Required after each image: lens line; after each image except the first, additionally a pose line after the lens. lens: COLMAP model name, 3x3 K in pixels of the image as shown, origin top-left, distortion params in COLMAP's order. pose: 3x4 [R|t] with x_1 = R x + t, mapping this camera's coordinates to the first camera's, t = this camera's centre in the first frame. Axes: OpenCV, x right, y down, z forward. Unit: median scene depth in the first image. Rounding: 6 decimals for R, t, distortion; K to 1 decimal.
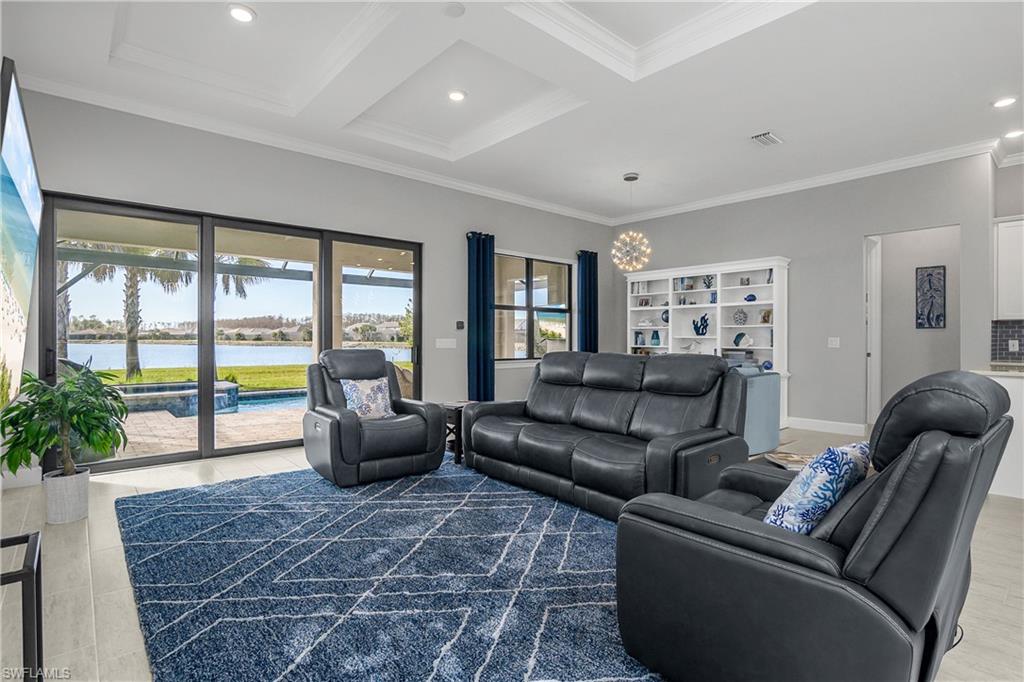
lens RADIAL K [[507.0, 0, 502.1], [0, 507.0, 338.5], [0, 0, 1]] dist [-0.027984, 0.003272]
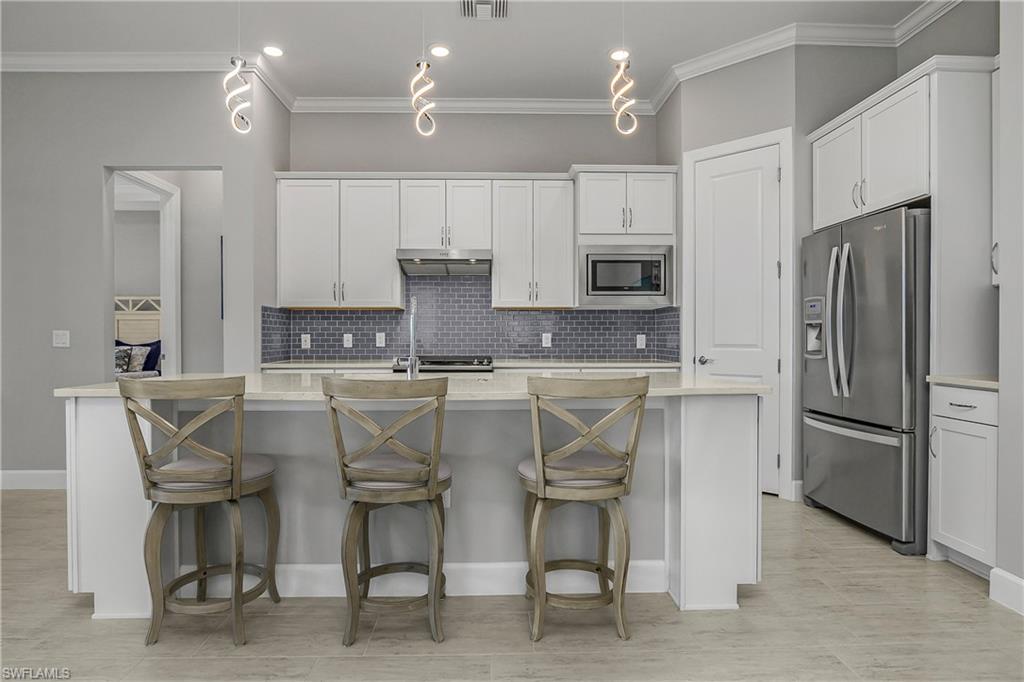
lens RADIAL K [[541.9, 0, 507.5], [0, 541.9, 345.5], [0, 0, 1]] dist [-0.021074, -0.000399]
pose [[0.628141, -0.012782, 0.777995, 0.398469], [0.003466, 0.999901, 0.013630, 0.007273], [-0.778092, -0.005864, 0.628123, 0.156749]]
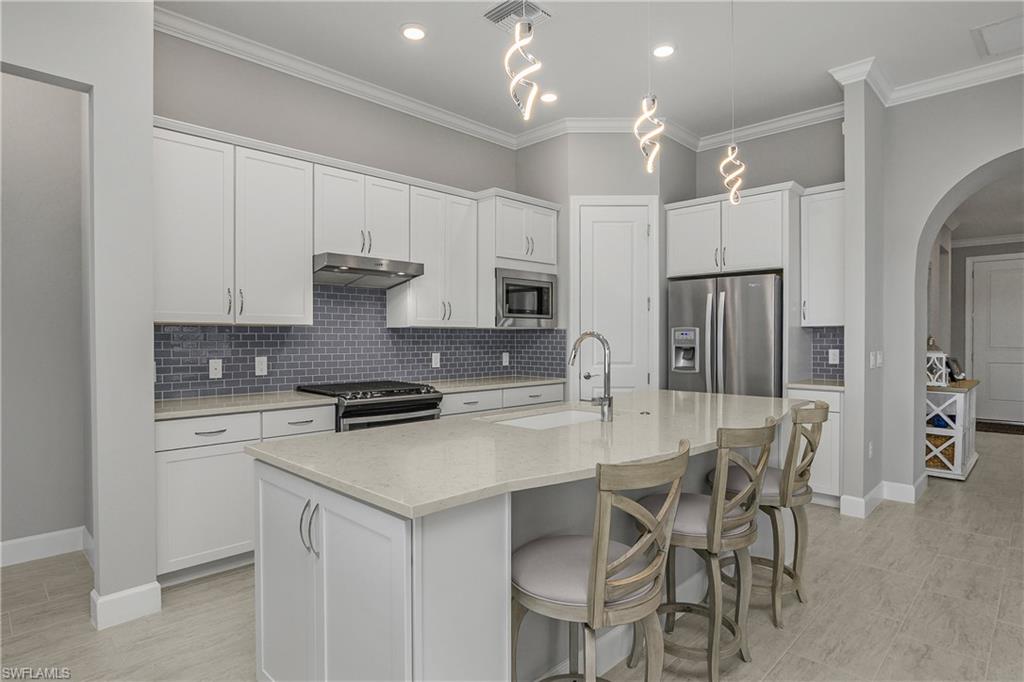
lens RADIAL K [[541.9, 0, 502.8], [0, 541.9, 347.9], [0, 0, 1]] dist [-0.021074, -0.000399]
pose [[-0.065232, -0.018397, 0.997701, 0.313798], [0.003648, 0.999819, 0.018674, -0.014586], [-0.997863, 0.004857, -0.065153, 0.478291]]
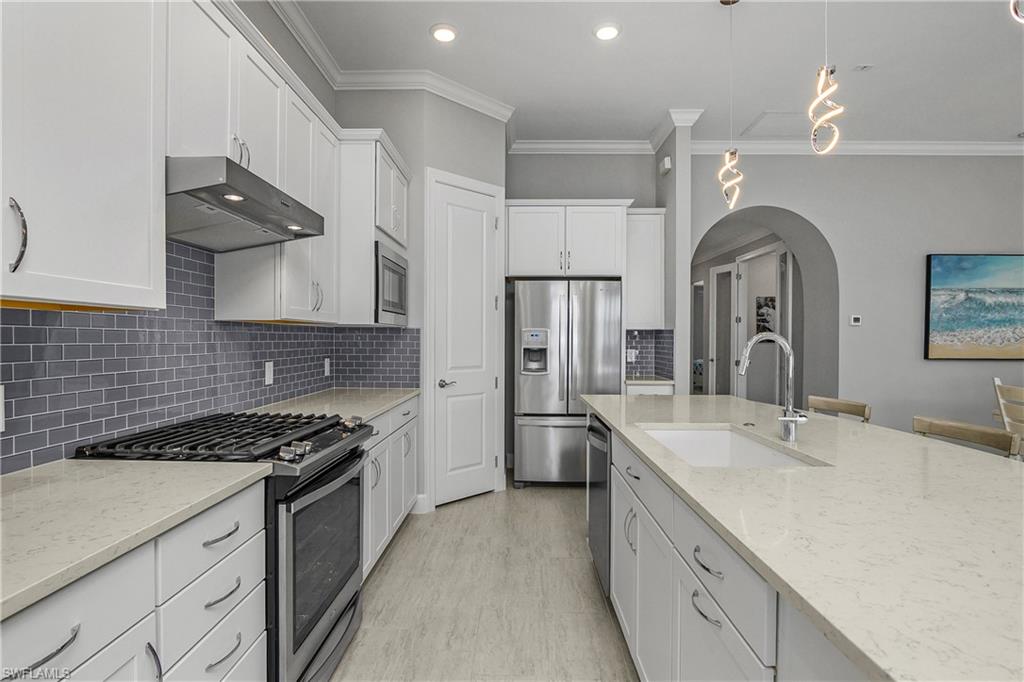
lens RADIAL K [[507.0, 0, 519.1], [0, 507.0, 342.5], [0, 0, 1]] dist [-0.027984, 0.003272]
pose [[-0.748568, -0.008107, 0.663009, 0.547337], [-0.001977, 0.999948, 0.009994, -0.015622], [-0.663056, 0.006171, -0.748545, 0.660334]]
